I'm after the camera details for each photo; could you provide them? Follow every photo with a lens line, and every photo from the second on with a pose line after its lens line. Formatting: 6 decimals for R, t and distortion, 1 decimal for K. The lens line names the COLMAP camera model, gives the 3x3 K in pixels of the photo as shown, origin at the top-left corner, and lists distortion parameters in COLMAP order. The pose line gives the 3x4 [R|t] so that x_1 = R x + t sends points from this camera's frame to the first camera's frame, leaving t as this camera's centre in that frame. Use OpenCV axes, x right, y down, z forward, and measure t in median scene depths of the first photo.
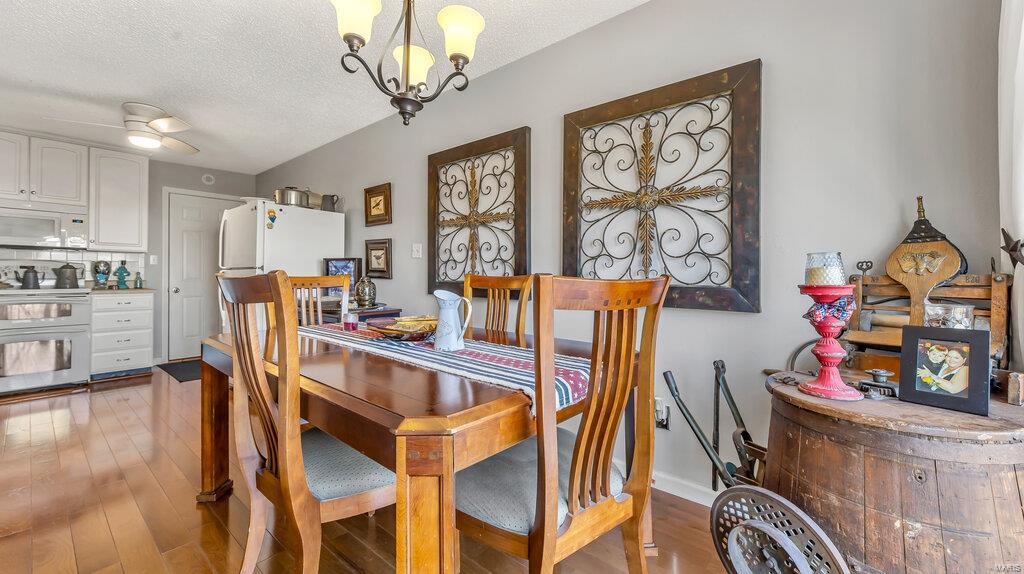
lens RADIAL K [[397.1, 0, 526.3], [0, 397.1, 272.4], [0, 0, 1]] dist [0.001751, -0.000094]
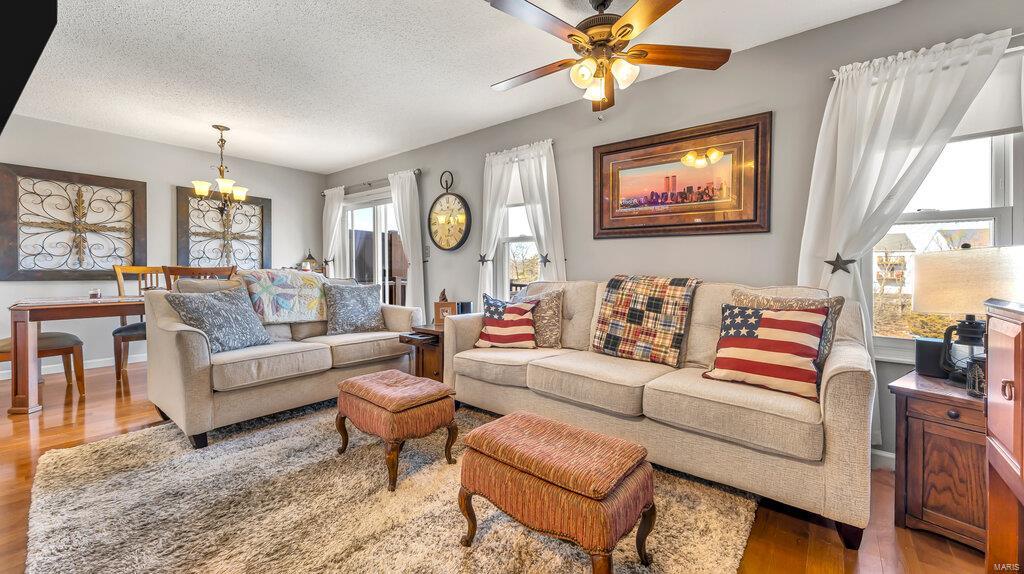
lens RADIAL K [[397.1, 0, 520.4], [0, 397.1, 279.7], [0, 0, 1]] dist [0.001751, -0.000094]
pose [[-0.021024, -0.028149, 0.999383, -2.186771], [-0.013133, 0.999525, 0.027877, -0.003885], [-0.999693, -0.012539, -0.021383, -0.771022]]
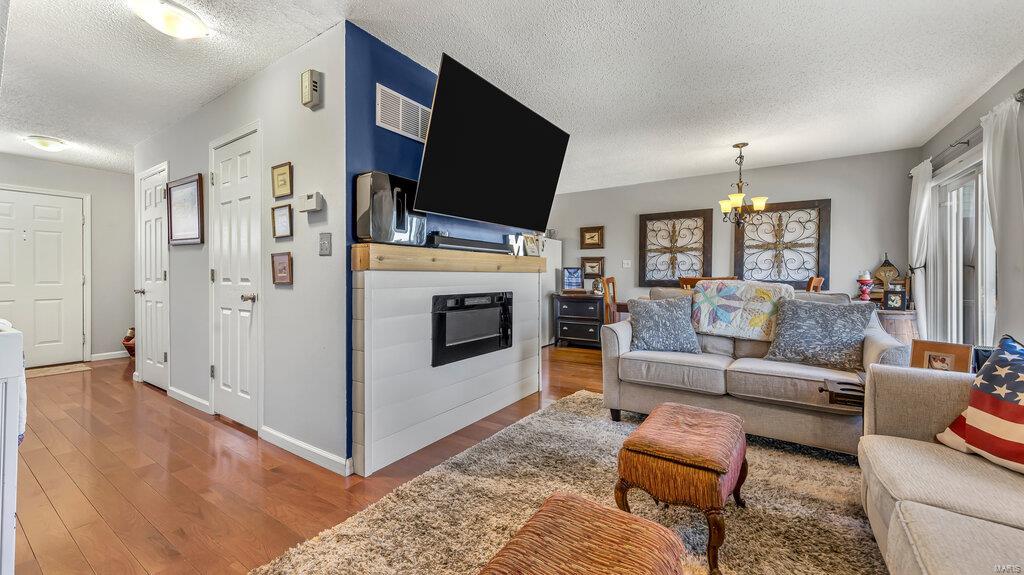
lens RADIAL K [[397.1, 0, 514.5], [0, 397.1, 279.2], [0, 0, 1]] dist [0.001751, -0.000094]
pose [[0.996145, -0.000979, 0.087718, -1.519207], [-0.000114, 0.999922, 0.012457, -0.009465], [-0.087723, -0.012419, 0.996067, -1.290102]]
